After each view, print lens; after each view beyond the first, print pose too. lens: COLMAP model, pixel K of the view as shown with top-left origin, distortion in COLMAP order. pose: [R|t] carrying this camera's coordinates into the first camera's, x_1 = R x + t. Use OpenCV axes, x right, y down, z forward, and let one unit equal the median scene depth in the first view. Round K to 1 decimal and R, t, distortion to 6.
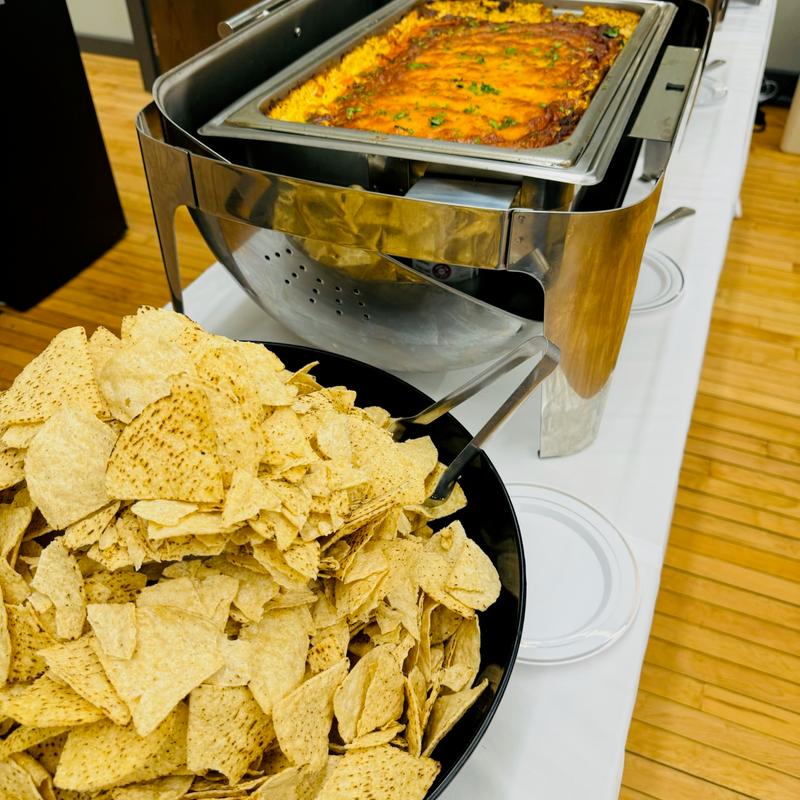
lens RADIAL K [[774.1, 0, 421.9], [0, 774.1, 400.7], [0, 0, 1]] dist [-0.004360, -0.002312]
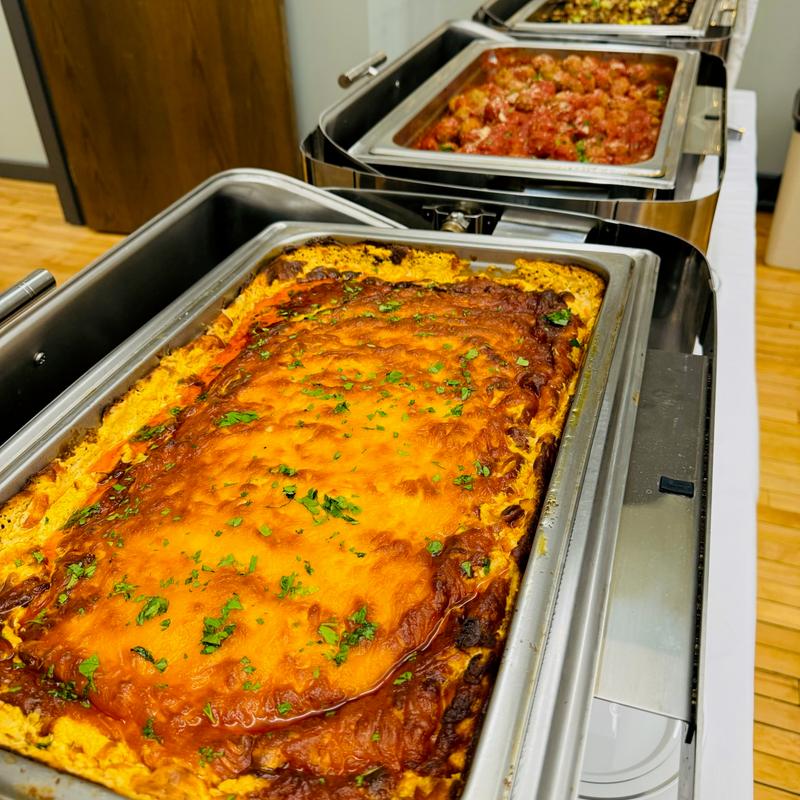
lens RADIAL K [[755.7, 0, 412.2], [0, 755.7, 398.1], [0, 0, 1]] dist [0.159126, -0.304332]
pose [[0.998863, -0.046656, 0.009758, 0.118580], [0.047287, 0.995687, -0.079826, -0.373102], [-0.005991, 0.080196, 0.996761, 0.389775]]
